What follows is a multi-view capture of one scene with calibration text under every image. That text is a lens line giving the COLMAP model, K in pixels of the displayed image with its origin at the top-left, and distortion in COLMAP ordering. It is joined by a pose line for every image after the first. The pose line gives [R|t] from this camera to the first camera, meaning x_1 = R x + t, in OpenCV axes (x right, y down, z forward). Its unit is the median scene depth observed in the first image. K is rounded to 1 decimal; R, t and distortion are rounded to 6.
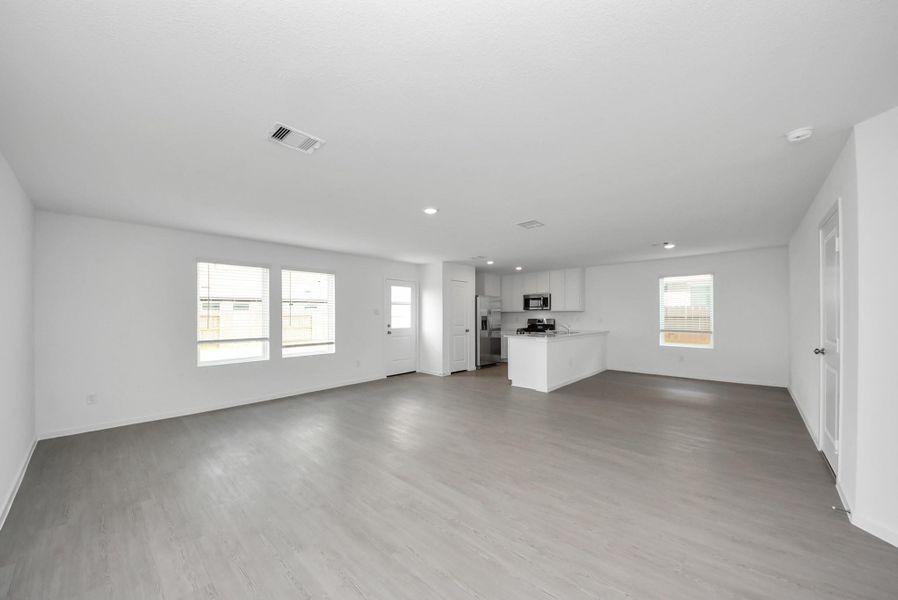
lens RADIAL K [[330.8, 0, 448.3], [0, 330.8, 317.0], [0, 0, 1]] dist [0.000193, -0.000100]
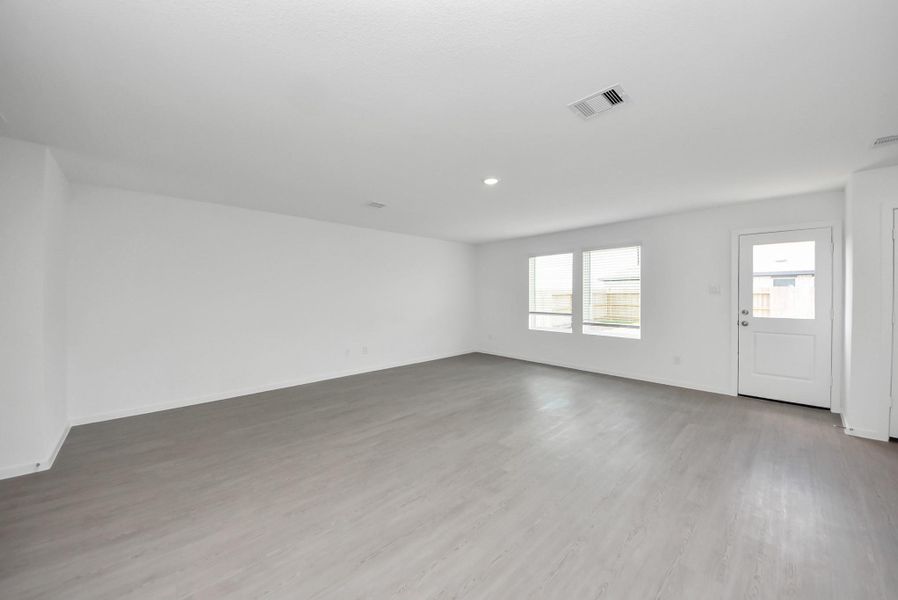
lens RADIAL K [[321.9, 0, 446.1], [0, 321.9, 292.7], [0, 0, 1]] dist [0.001031, -0.007214]
pose [[-0.071733, 0.003575, -0.997417, 0.445535], [-0.006045, 0.999974, 0.004019, -0.008705], [0.997406, 0.006318, -0.071709, 0.497567]]
